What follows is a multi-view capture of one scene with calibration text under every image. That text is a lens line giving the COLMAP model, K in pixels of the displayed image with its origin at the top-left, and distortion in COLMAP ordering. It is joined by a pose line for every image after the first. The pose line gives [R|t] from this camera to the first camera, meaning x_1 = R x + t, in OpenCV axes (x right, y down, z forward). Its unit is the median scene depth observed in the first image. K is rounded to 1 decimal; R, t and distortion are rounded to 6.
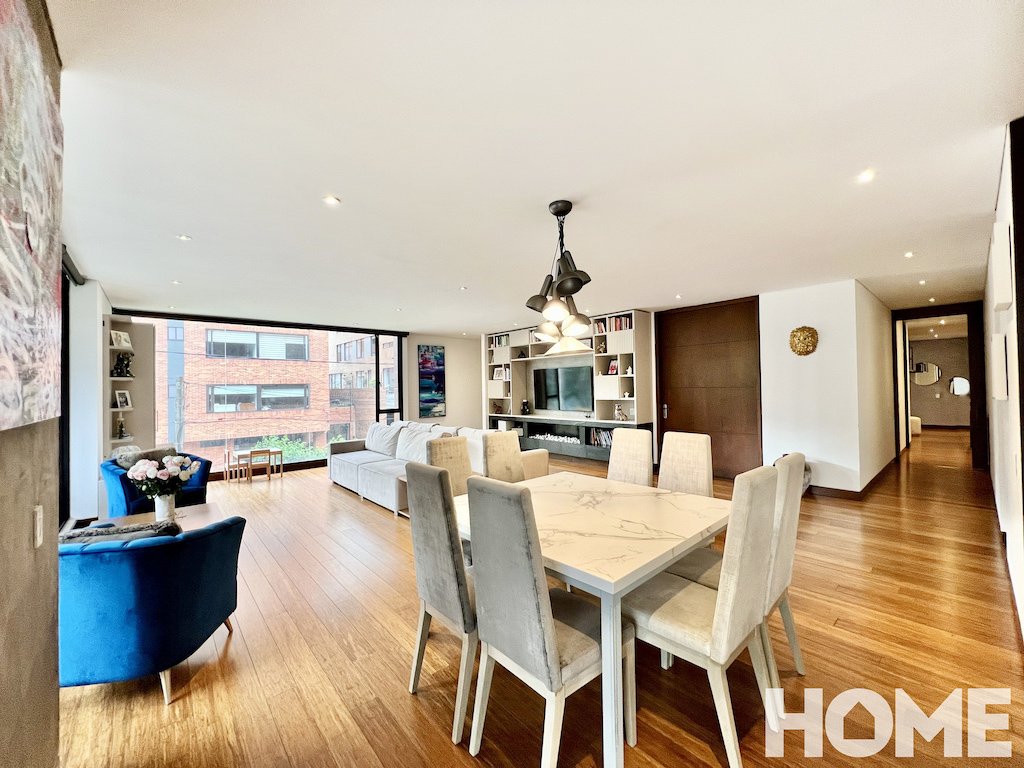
lens RADIAL K [[409.5, 0, 511.5], [0, 409.5, 381.8], [0, 0, 1]] dist [-0.000976, 0.000026]
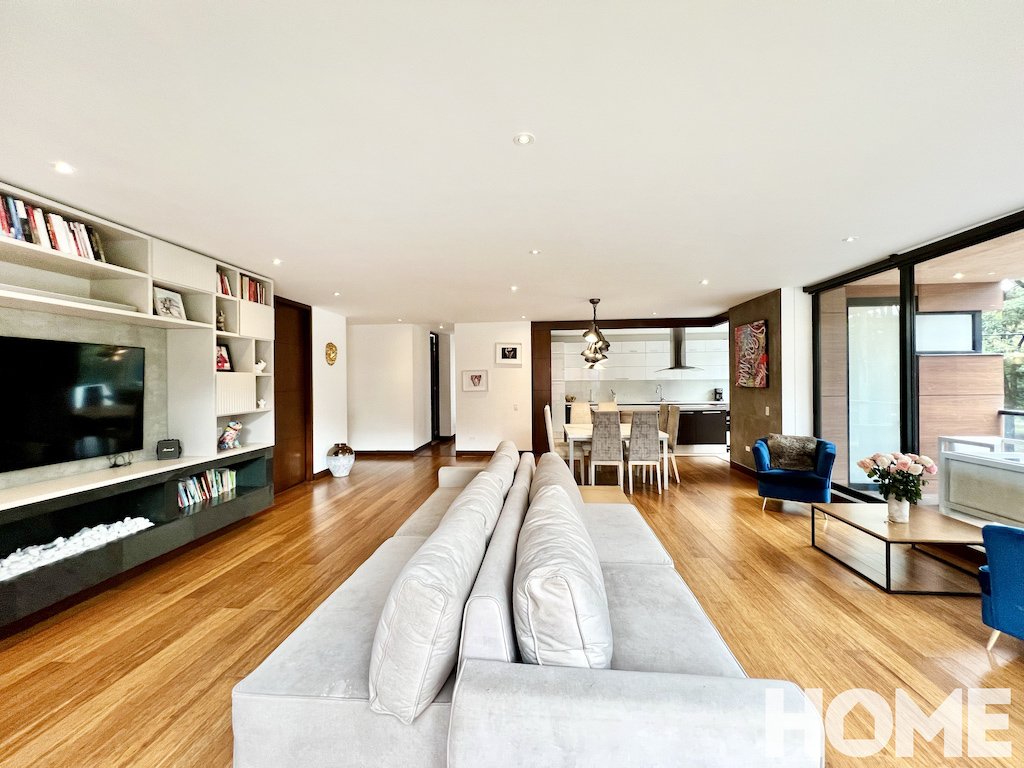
lens RADIAL K [[409.5, 0, 510.7], [0, 409.5, 381.9], [0, 0, 1]] dist [-0.000976, 0.000026]
pose [[-0.684848, 0.023076, 0.728321, -0.352327], [0.012957, 0.999726, -0.019492, 0.011185], [-0.728571, -0.003912, -0.684959, 0.871334]]
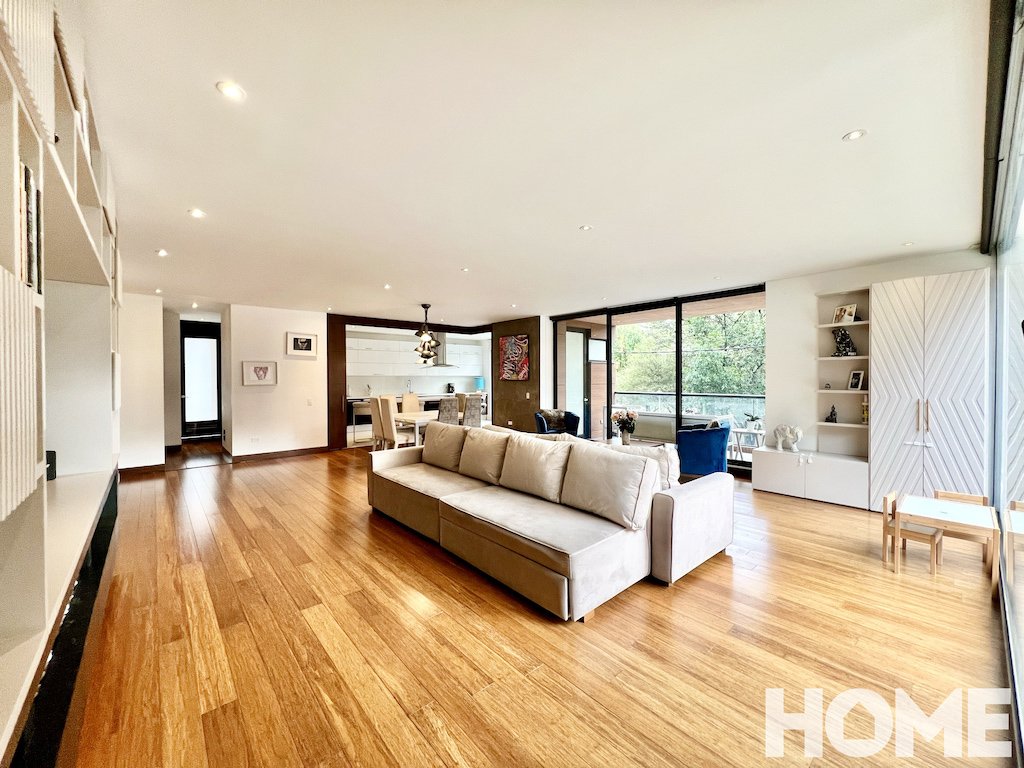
lens RADIAL K [[409.5, 0, 511.9], [0, 409.5, 385.2], [0, 0, 1]] dist [-0.000976, 0.000026]
pose [[-0.999778, 0.021079, 0.000370, -0.123834], [0.021081, 0.999762, 0.005629, 0.018718], [-0.000251, 0.005635, -0.999984, 1.099389]]
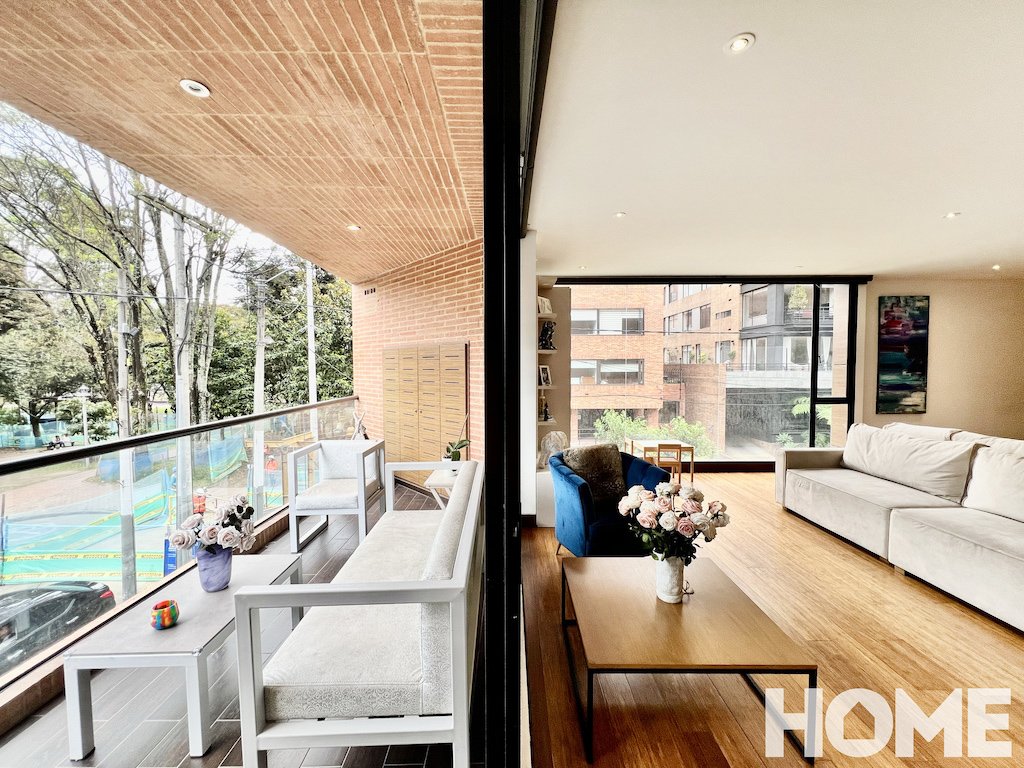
lens RADIAL K [[409.5, 0, 512.1], [0, 409.5, 382.5], [0, 0, 1]] dist [-0.000976, 0.000026]
pose [[0.751826, 0.040302, -0.658129, -0.245682], [0.000088, 0.998124, 0.061222, 0.002569], [0.659362, -0.046086, 0.750412, 0.168500]]
